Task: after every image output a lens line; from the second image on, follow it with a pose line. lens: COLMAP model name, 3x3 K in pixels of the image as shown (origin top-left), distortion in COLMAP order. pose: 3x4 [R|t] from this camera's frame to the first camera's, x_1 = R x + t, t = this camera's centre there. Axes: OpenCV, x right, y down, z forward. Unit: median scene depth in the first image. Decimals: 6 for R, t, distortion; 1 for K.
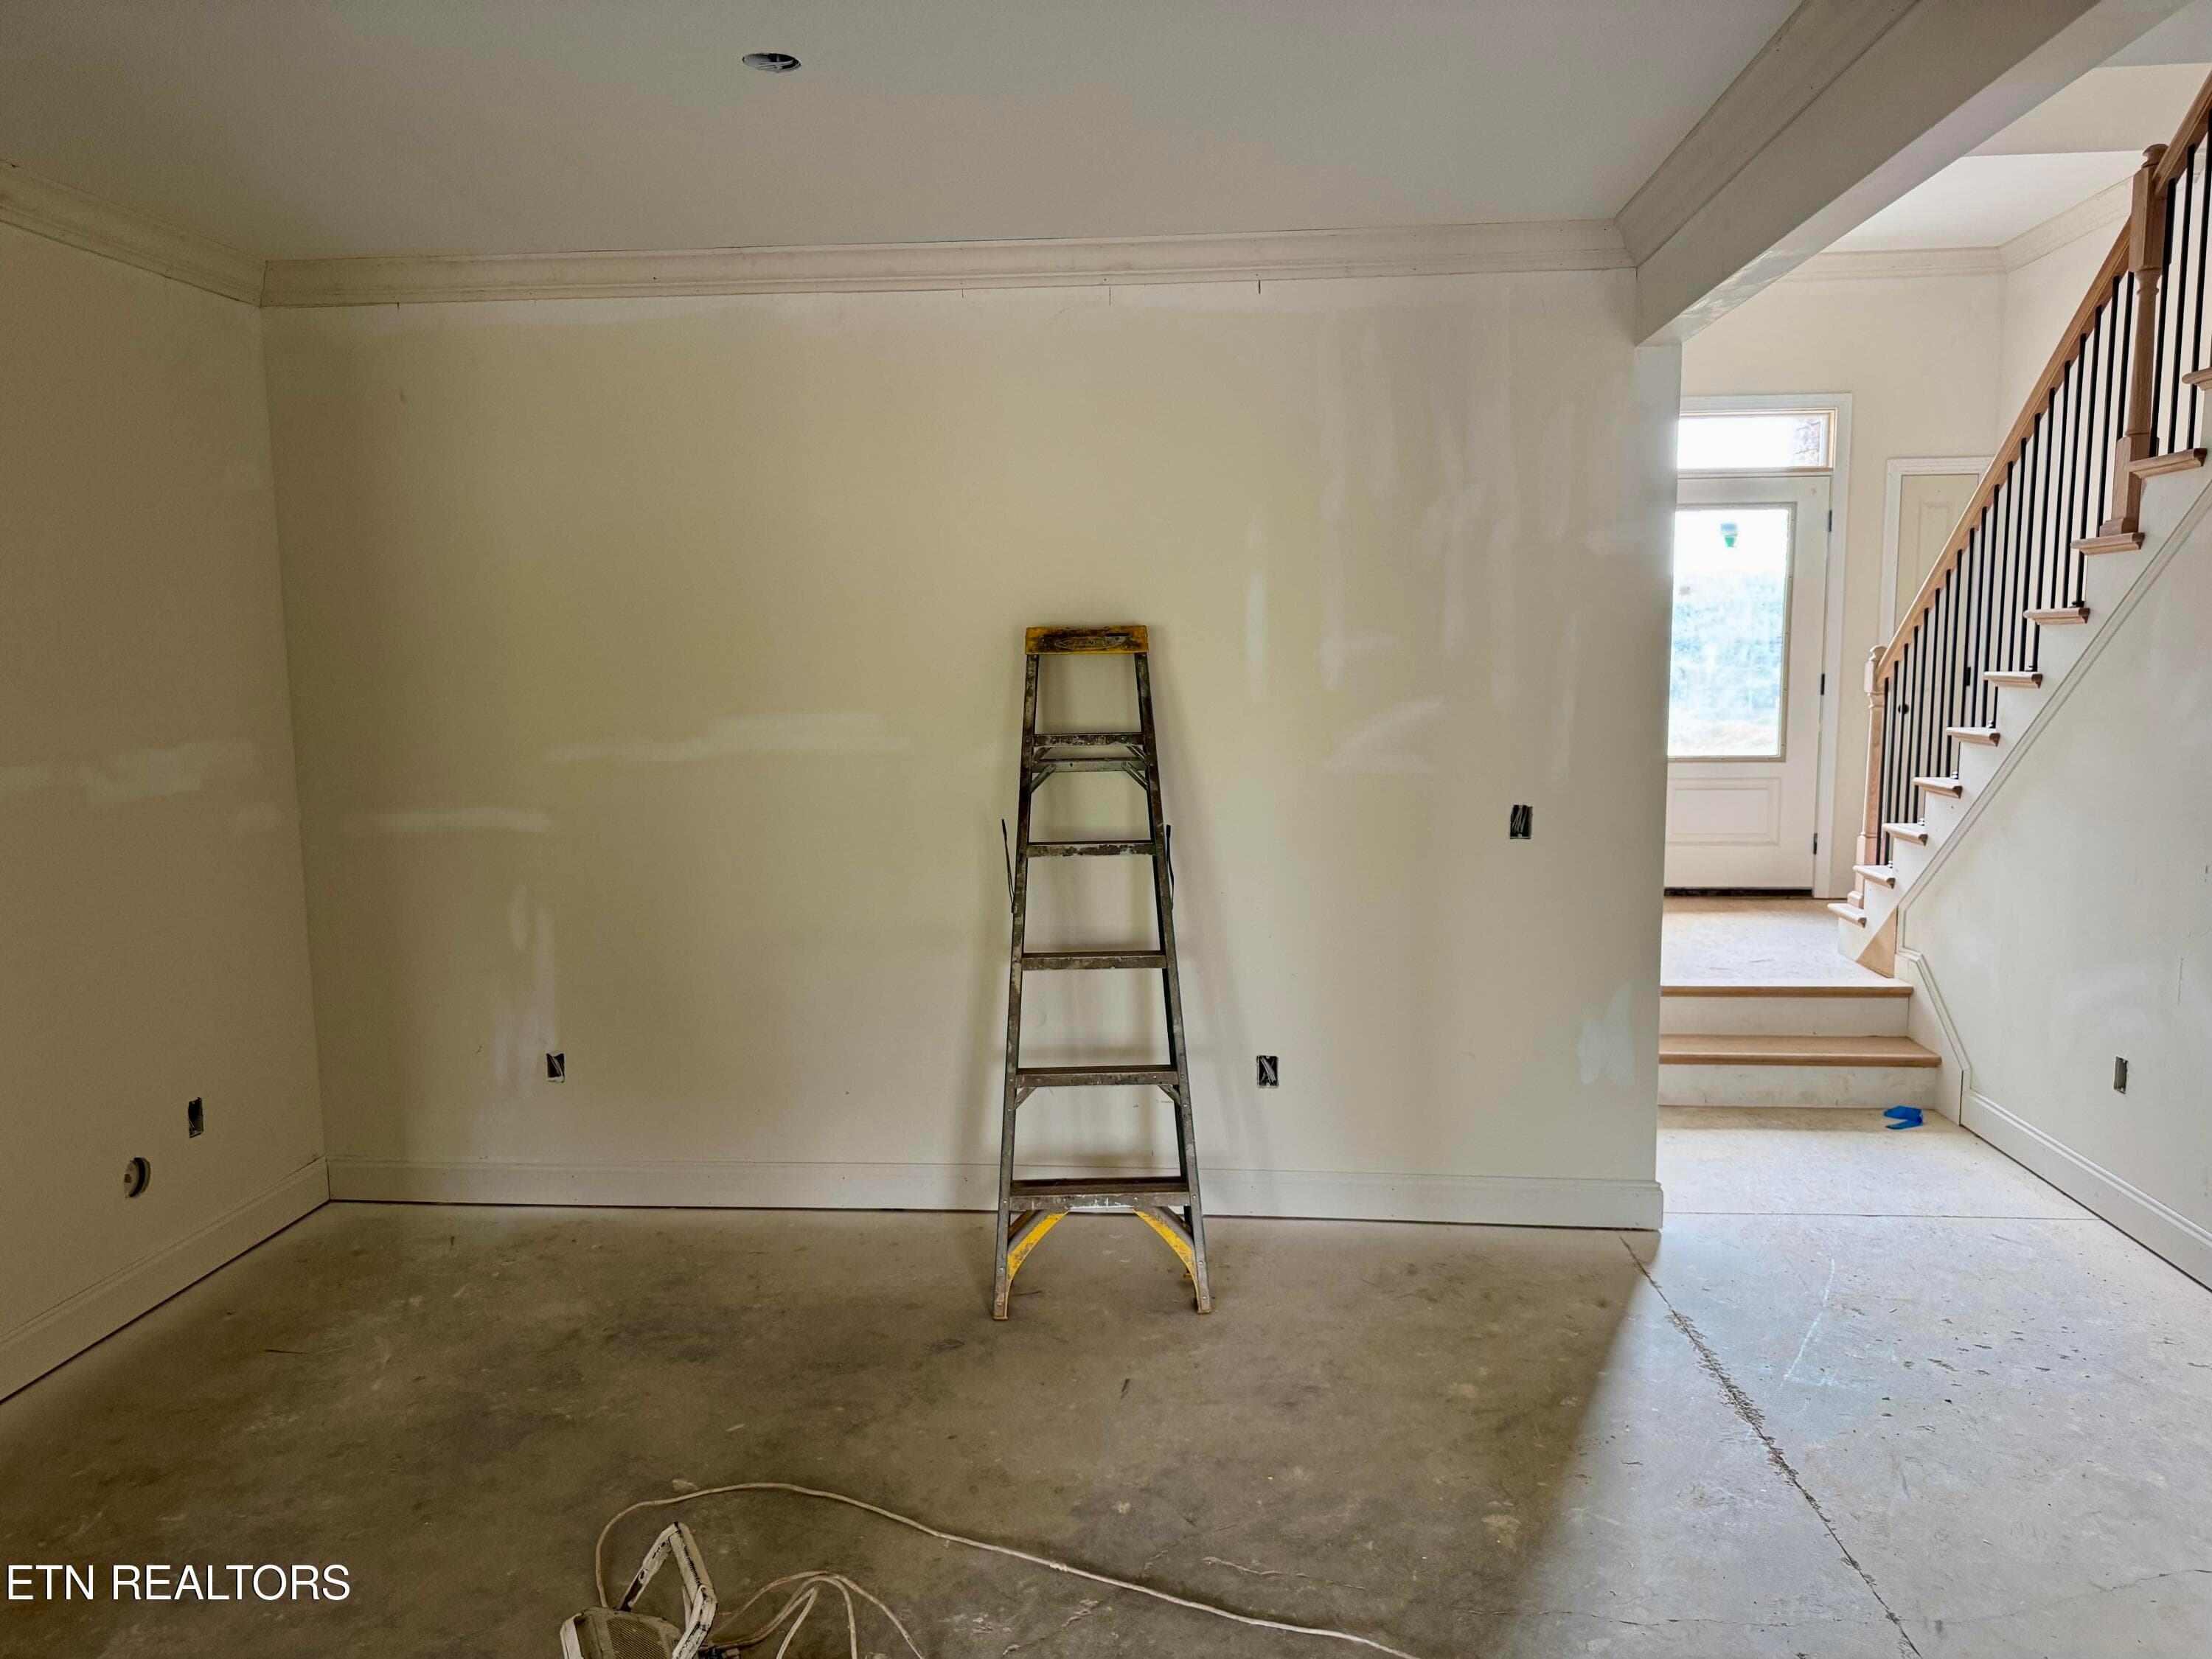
lens RADIAL K [[1569.7, 0, 1119.4], [0, 1569.7, 837.3], [0, 0, 1]] dist [0.024250, -0.039636]
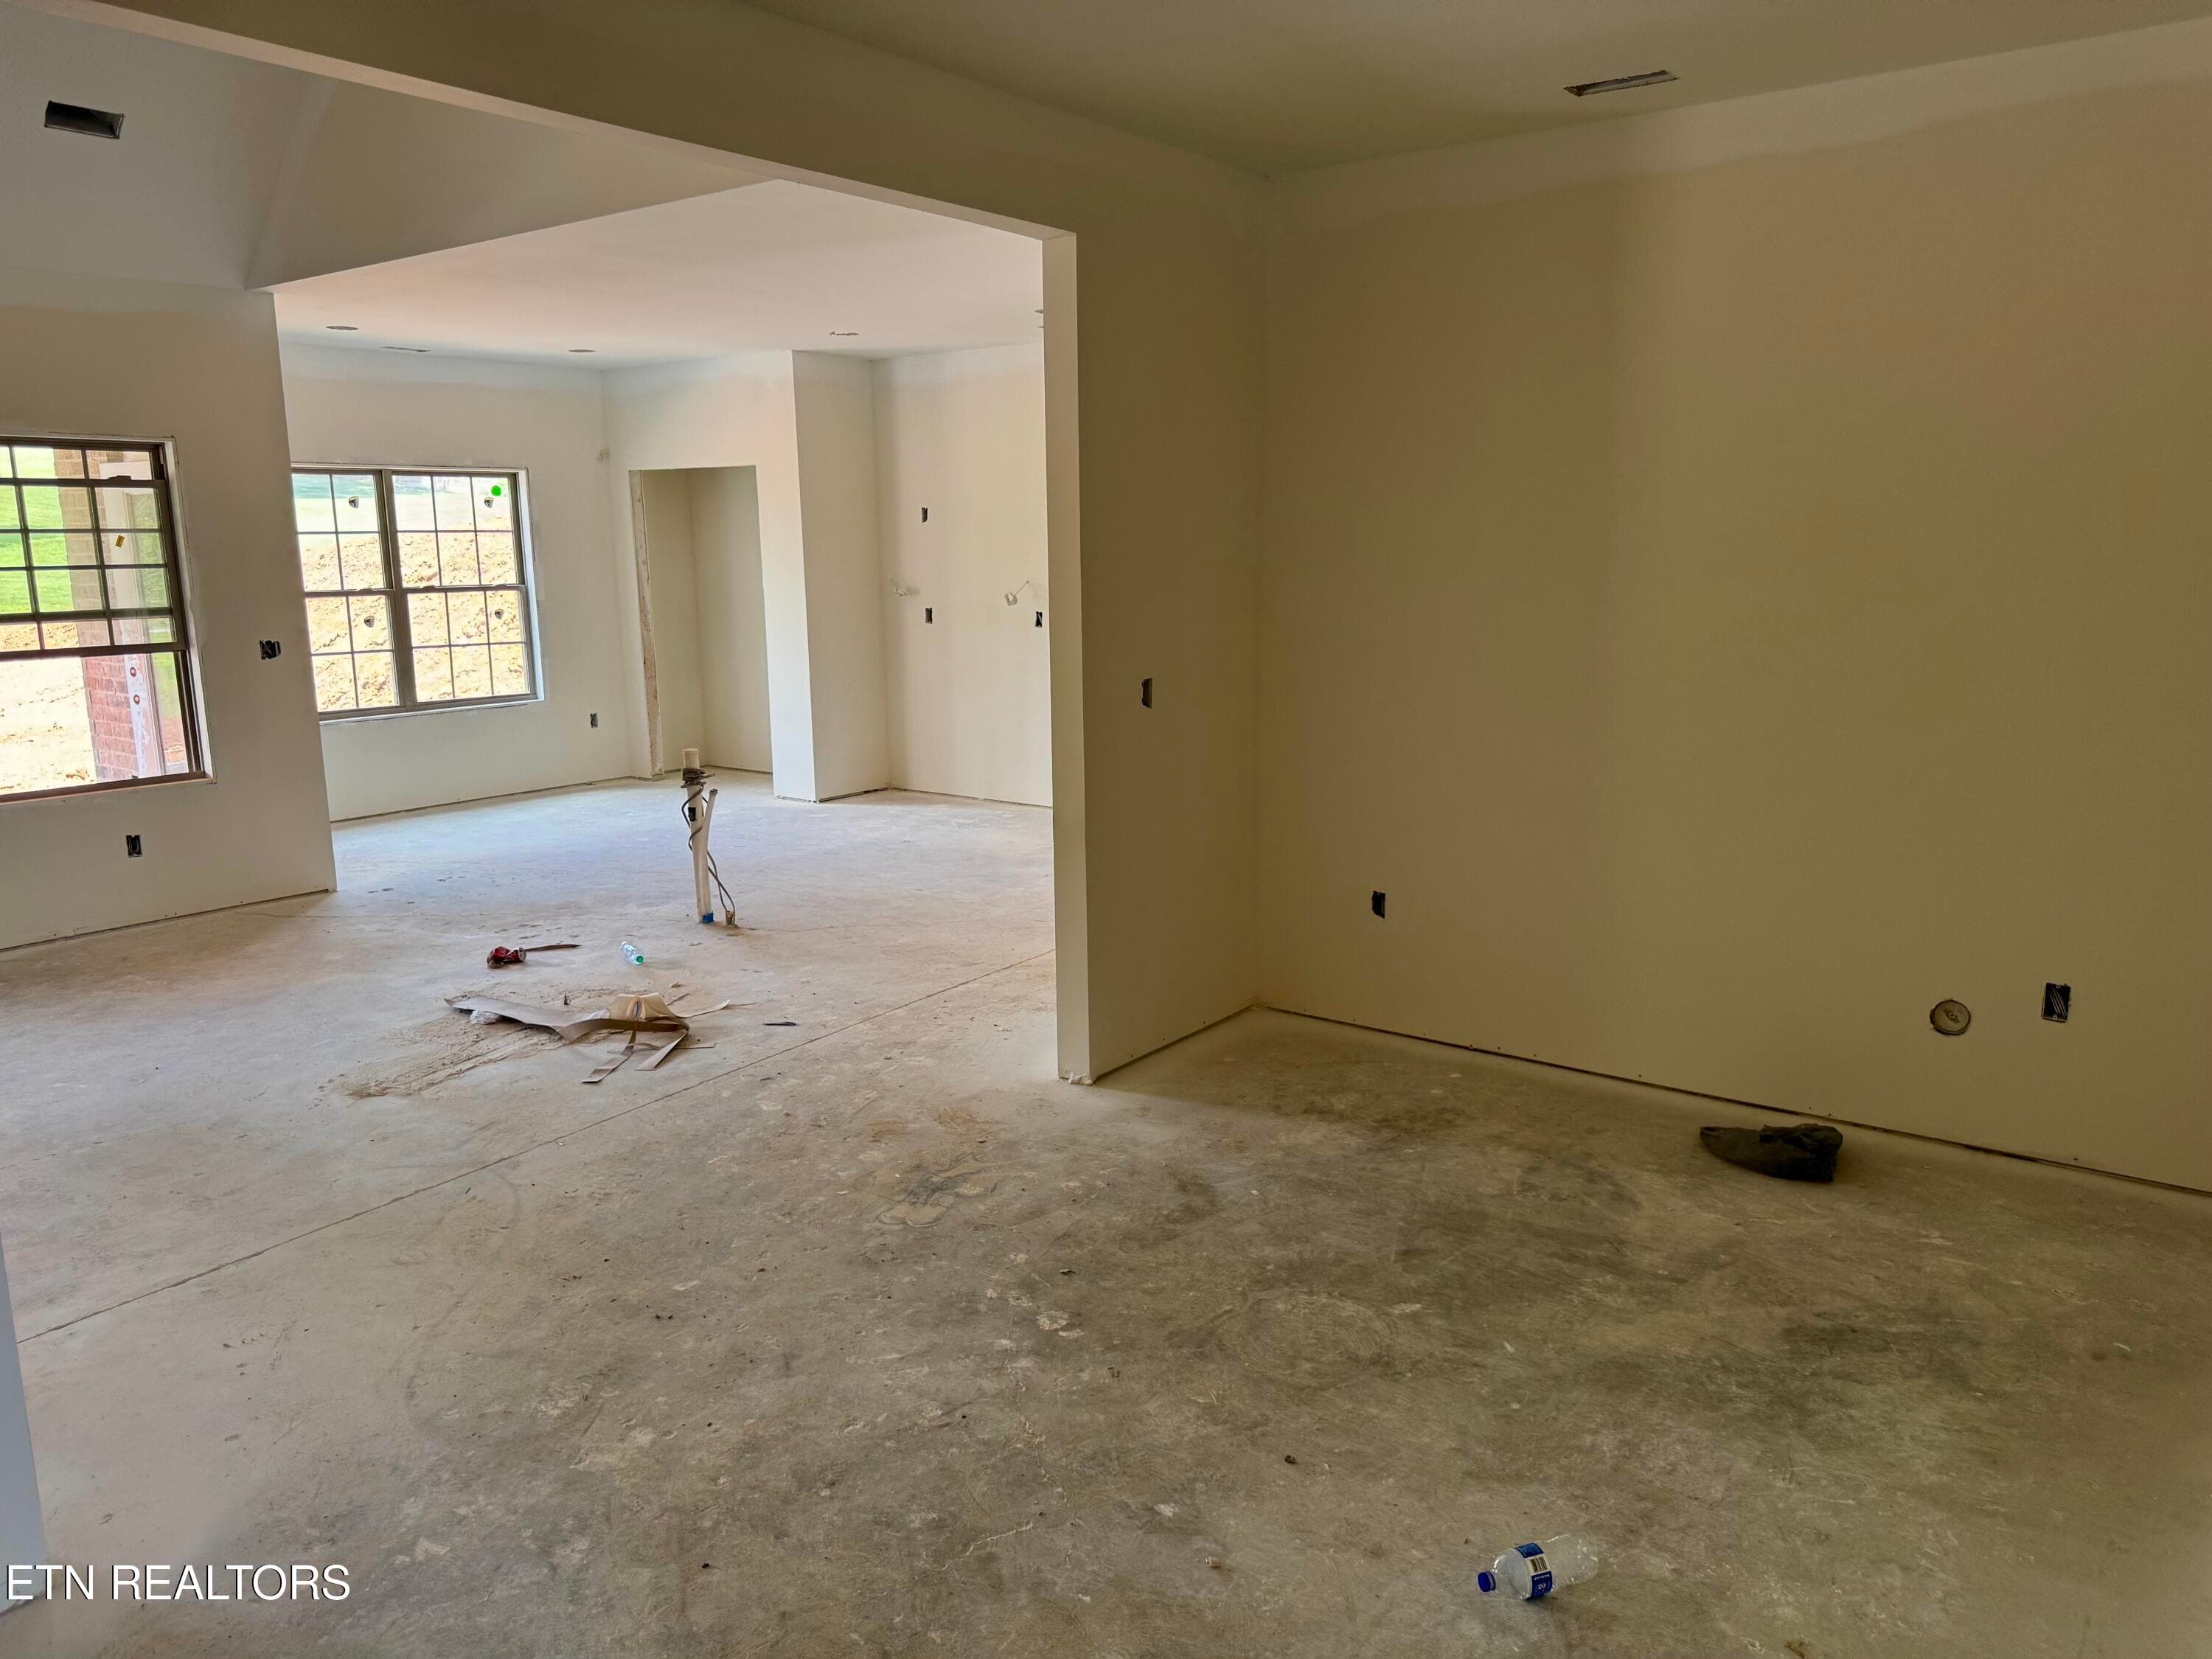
lens RADIAL K [[1578.7, 0, 1106.0], [0, 1578.7, 829.5], [0, 0, 1]] dist [0.010631, -0.004539]
pose [[-0.536357, 0.168493, -0.827001, 0.521046], [-0.084303, 0.964274, 0.251135, -0.121304], [0.839770, 0.204417, -0.502991, 1.014730]]
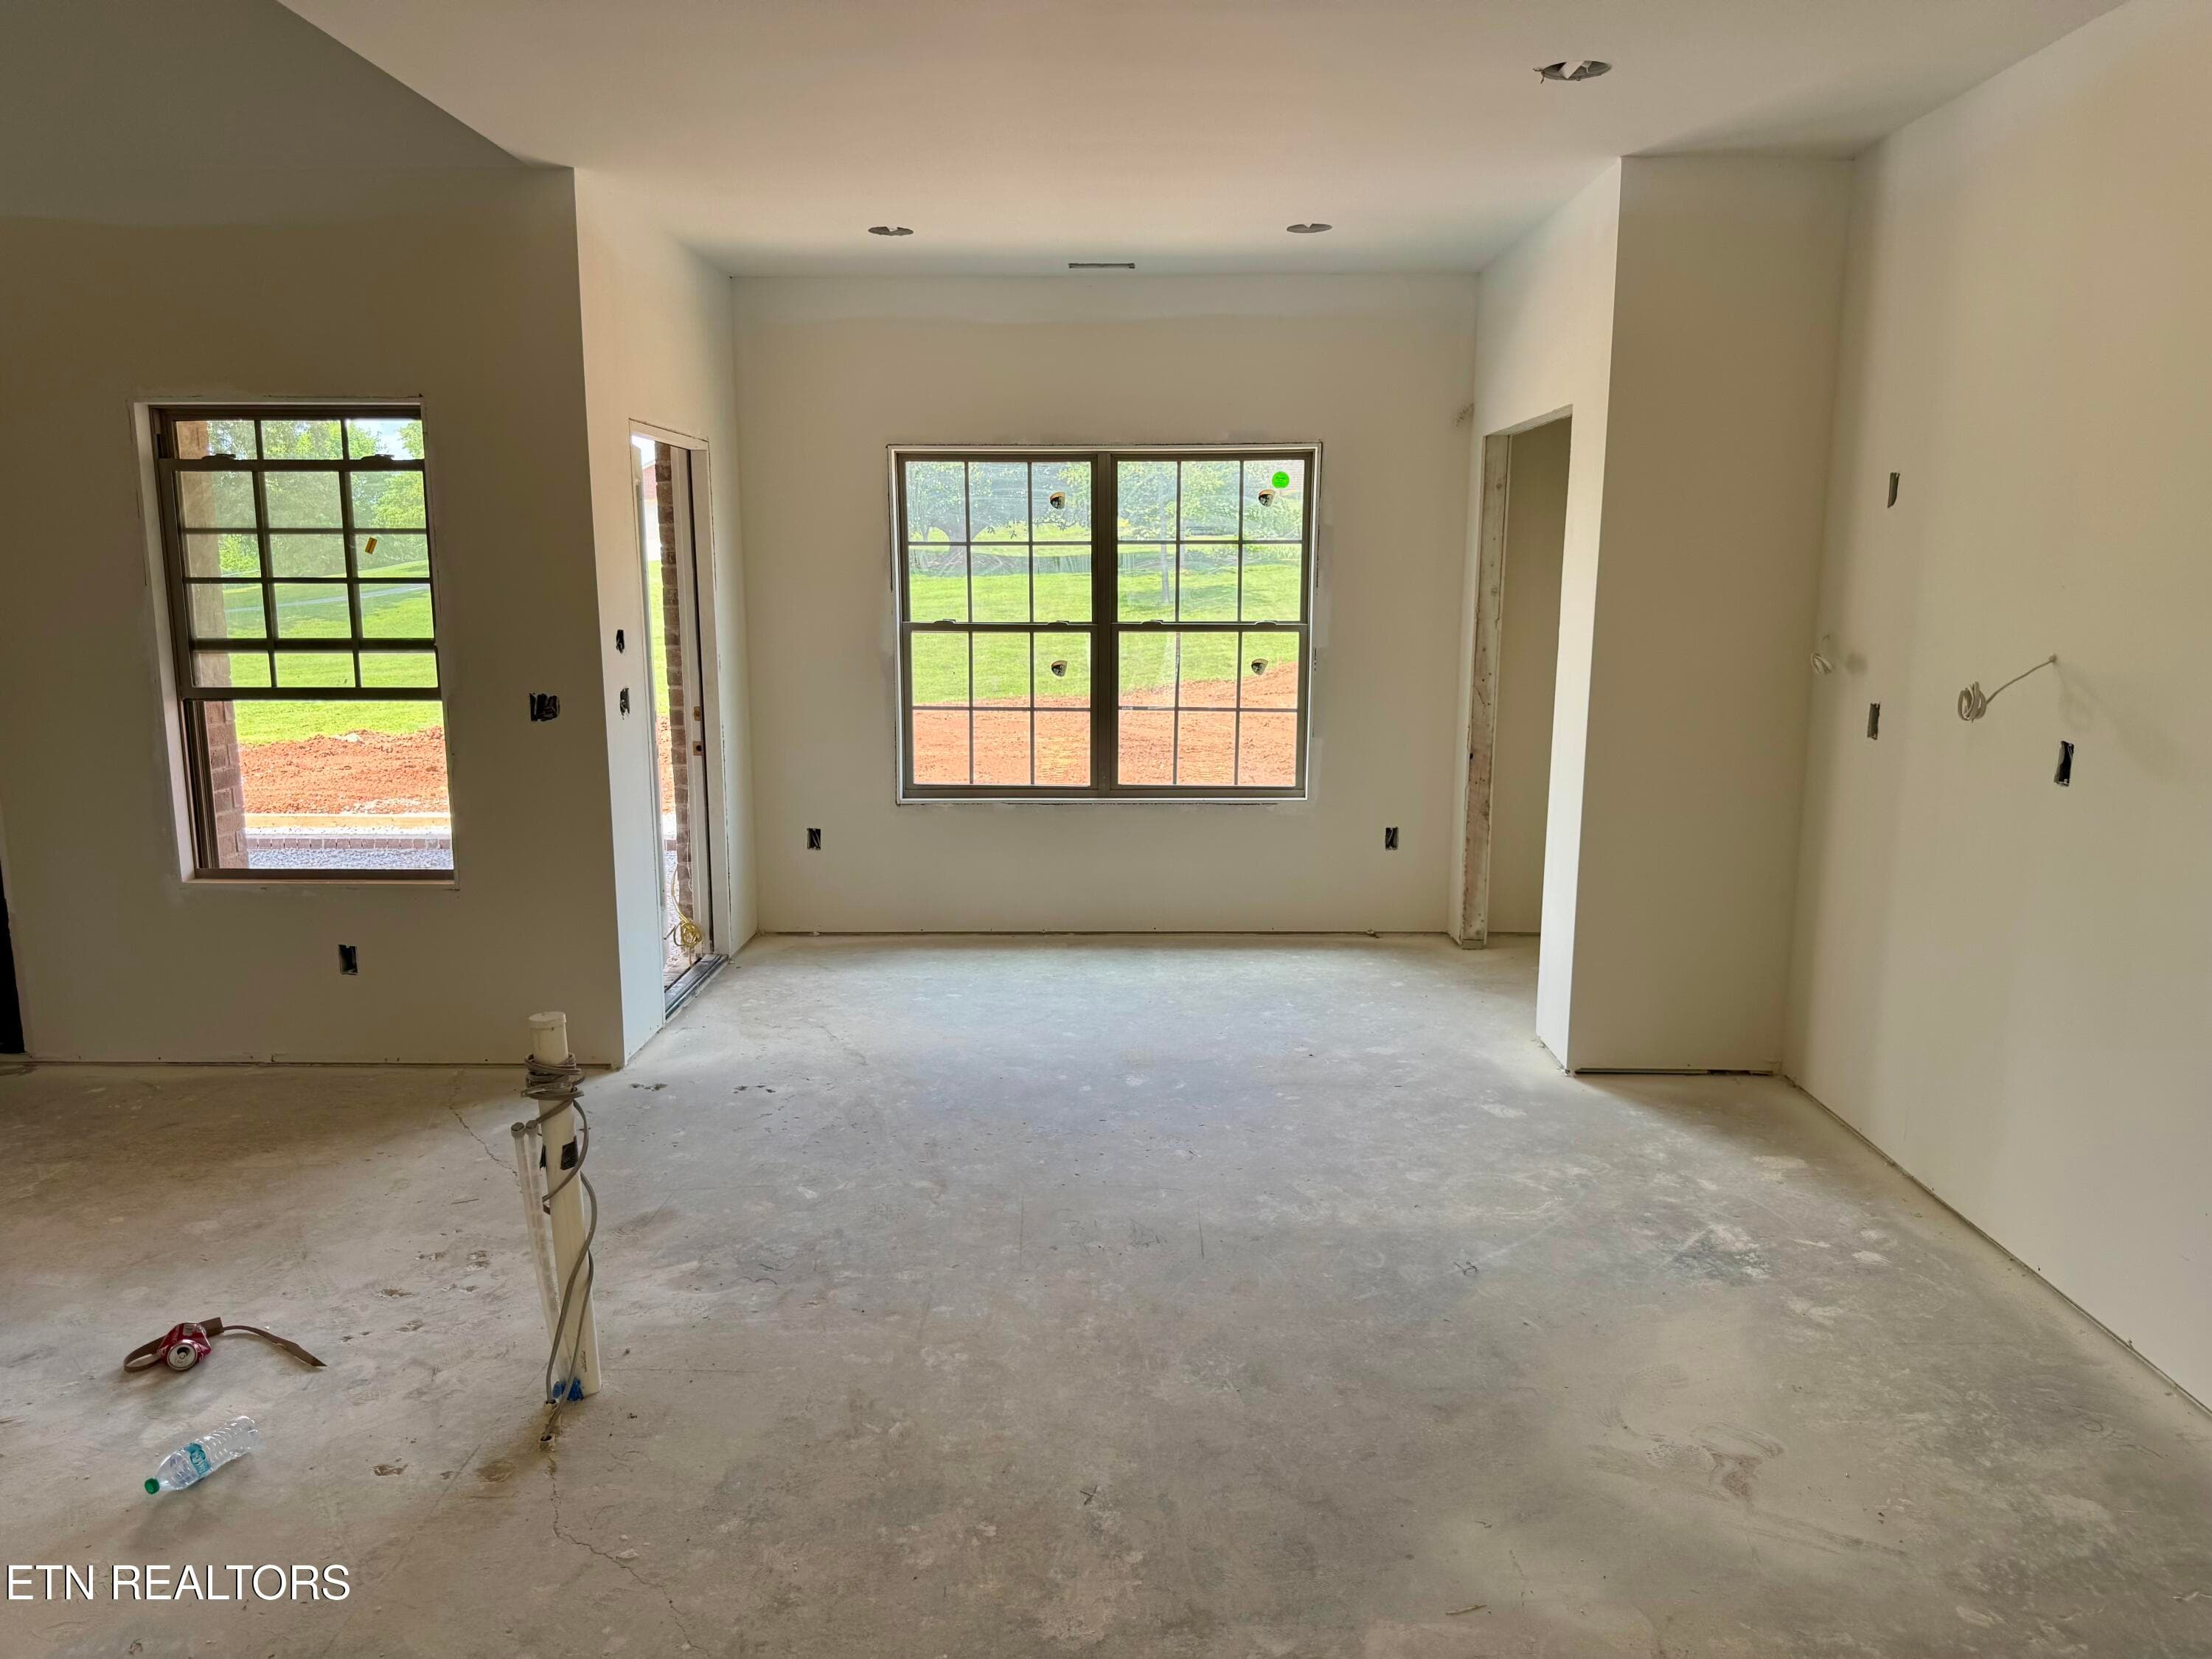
lens RADIAL K [[1535.0, 0, 1105.4], [0, 1535.0, 843.8], [0, 0, 1]] dist [0.087945, -0.123771]
pose [[-0.998186, 0.020627, -0.056567, -0.779968], [0.003391, 0.957253, 0.289232, -0.035352], [0.060115, 0.288515, -0.955586, 0.499334]]
